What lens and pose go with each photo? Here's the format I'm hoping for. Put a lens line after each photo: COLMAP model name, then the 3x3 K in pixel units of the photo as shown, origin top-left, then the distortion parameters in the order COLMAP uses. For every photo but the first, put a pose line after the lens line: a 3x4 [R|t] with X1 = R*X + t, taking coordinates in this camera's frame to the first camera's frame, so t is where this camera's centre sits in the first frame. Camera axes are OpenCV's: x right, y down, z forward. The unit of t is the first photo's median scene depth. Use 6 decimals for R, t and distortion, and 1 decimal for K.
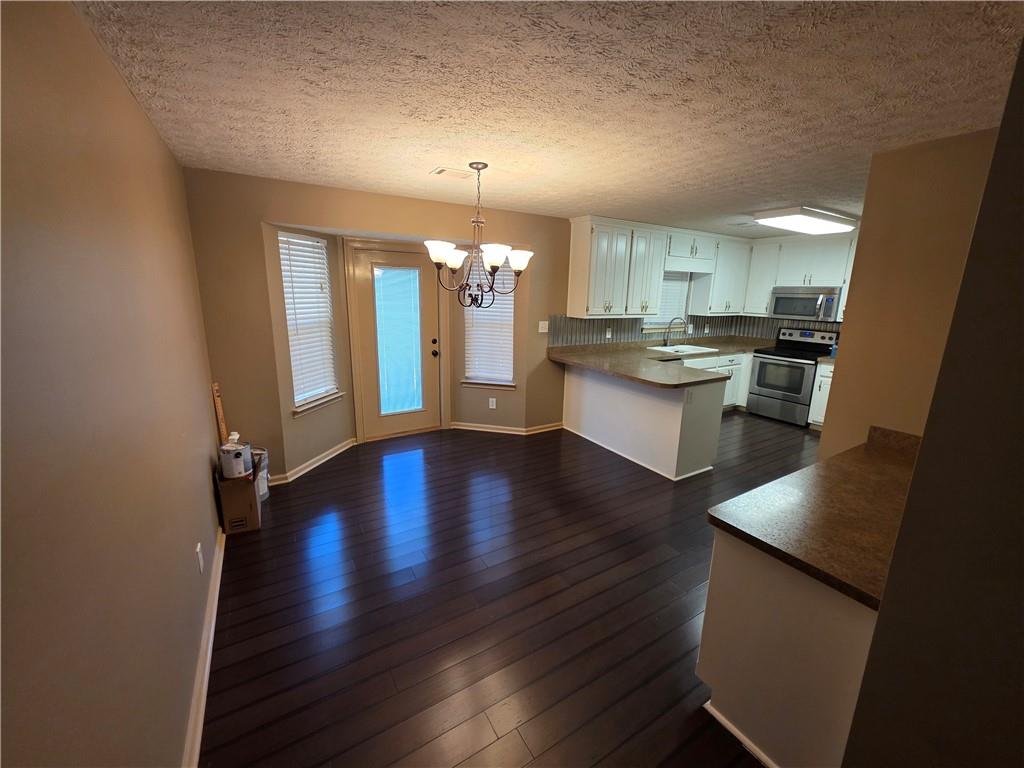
lens RADIAL K [[407.1, 0, 510.6], [0, 407.1, 378.4], [0, 0, 1]] dist [0.000437, -0.000037]
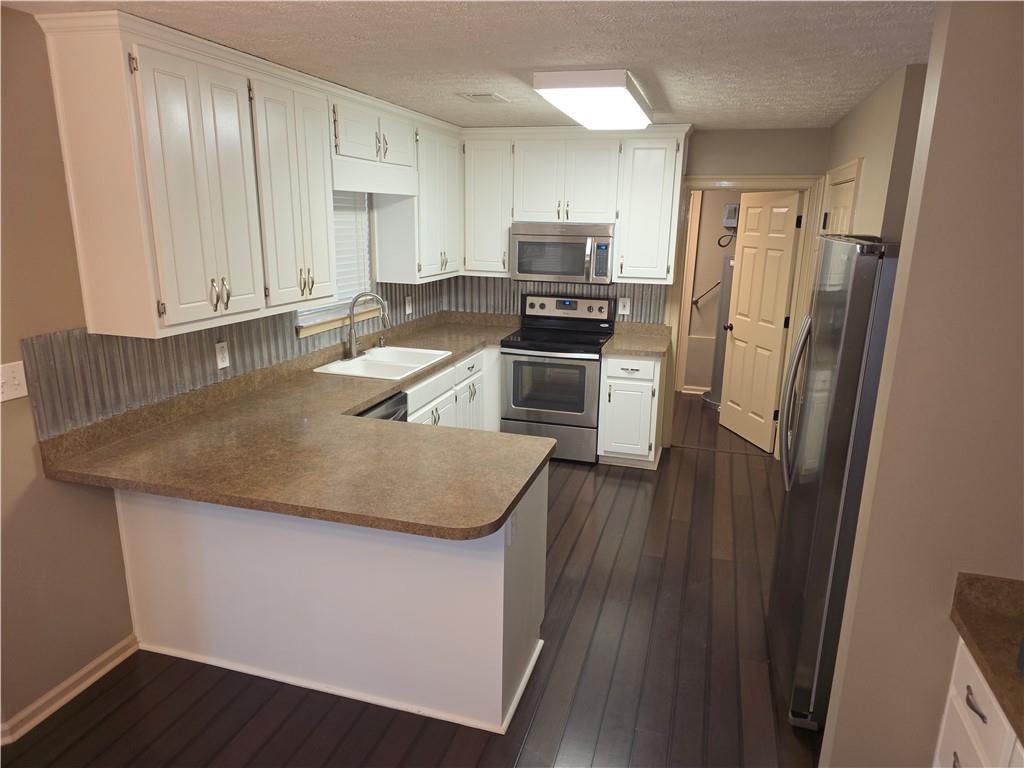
lens RADIAL K [[668.3, 0, 530.9], [0, 668.3, 389.4], [0, 0, 1]] dist [0.004221, -0.014715]
pose [[0.726177, -0.177525, 0.664193, 0.030667], [0.138723, 0.984052, 0.111348, -0.106312], [-0.673367, 0.011281, 0.739222, 0.339396]]
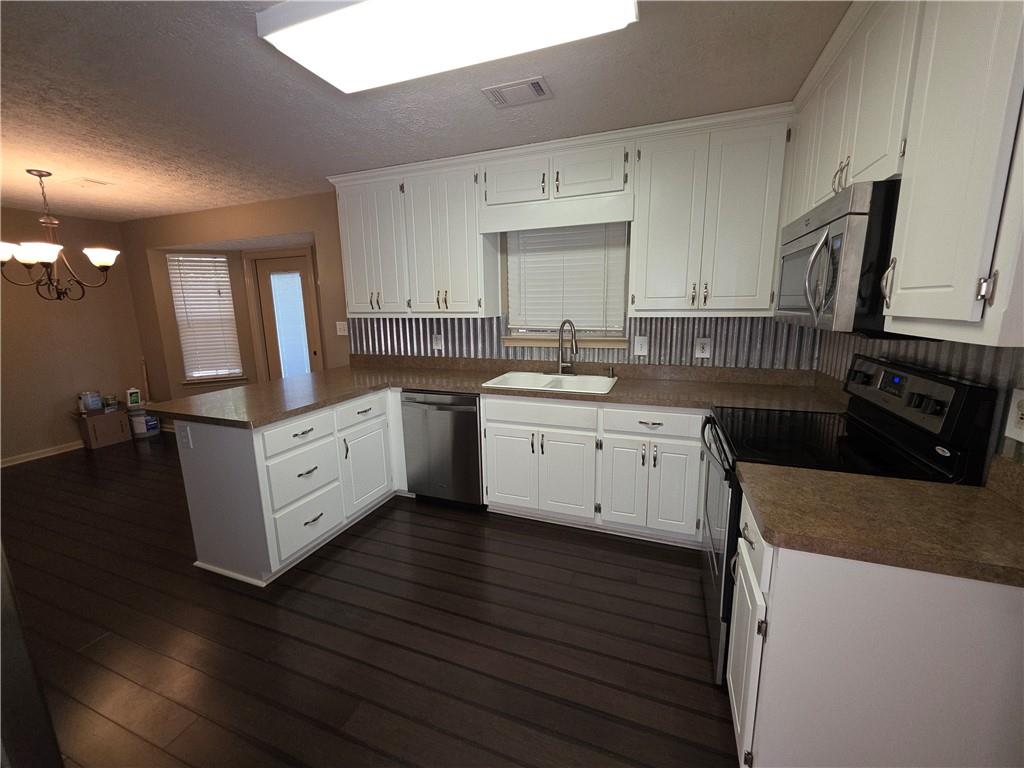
lens RADIAL K [[407.1, 0, 512.1], [0, 407.1, 377.9], [0, 0, 1]] dist [0.000437, -0.000037]
pose [[0.616261, 0.110903, -0.779694, 0.818145], [-0.138449, 0.989873, 0.031369, -0.088653], [0.775277, 0.088616, 0.625375, 0.666779]]
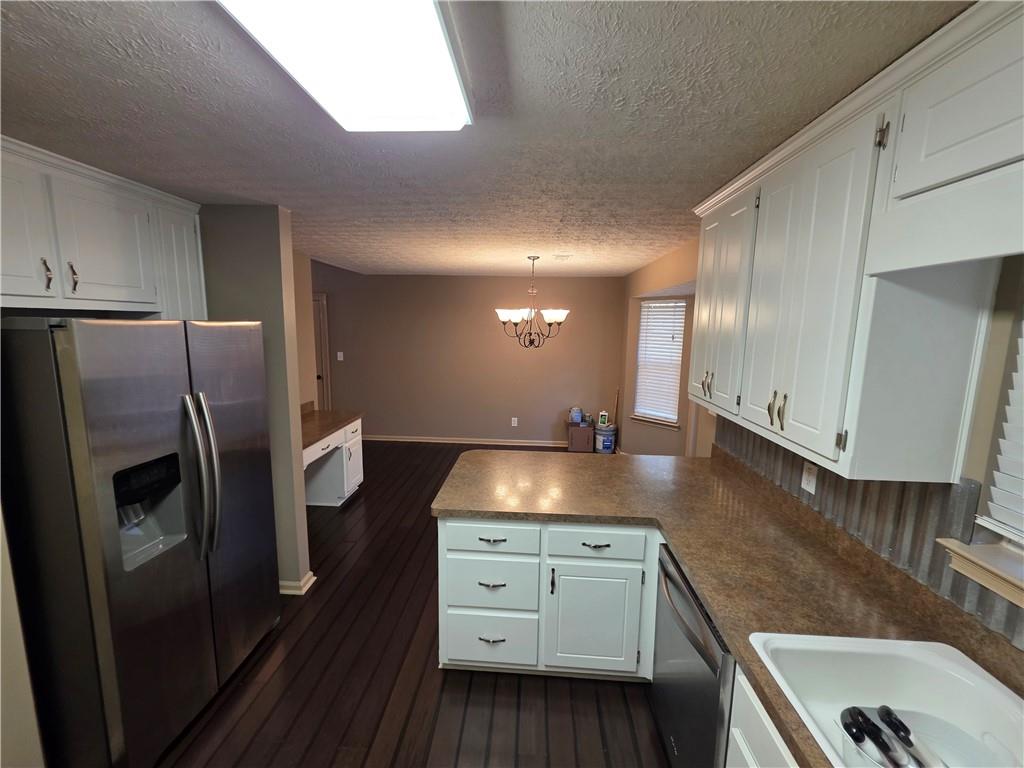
lens RADIAL K [[407.1, 0, 515.8], [0, 407.1, 378.8], [0, 0, 1]] dist [0.000437, -0.000037]
pose [[-0.559217, 0.084185, -0.824736, 0.634865], [-0.203113, 0.950598, 0.234753, -0.213955], [0.803755, 0.298792, -0.514491, 0.927796]]
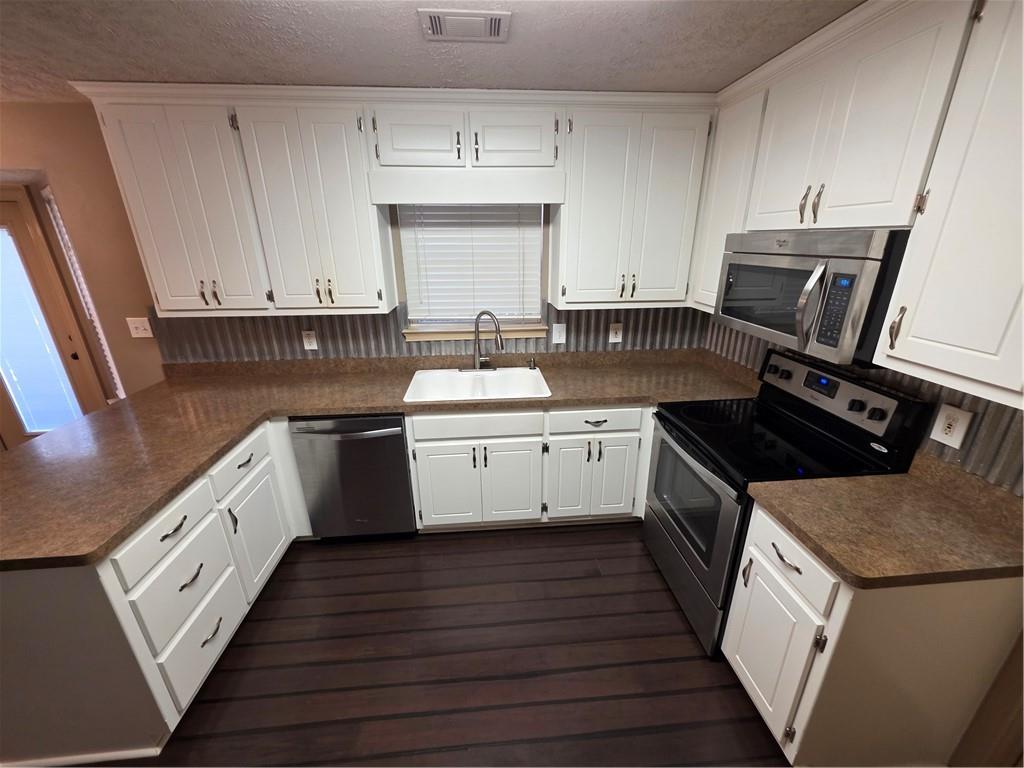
lens RADIAL K [[407.1, 0, 510.5], [0, 407.1, 389.1], [0, 0, 1]] dist [0.000437, -0.000037]
pose [[0.895651, 0.127911, -0.425967, 0.675015], [-0.068687, 0.986042, 0.151670, -0.141859], [0.439422, -0.106585, 0.891935, 0.630323]]
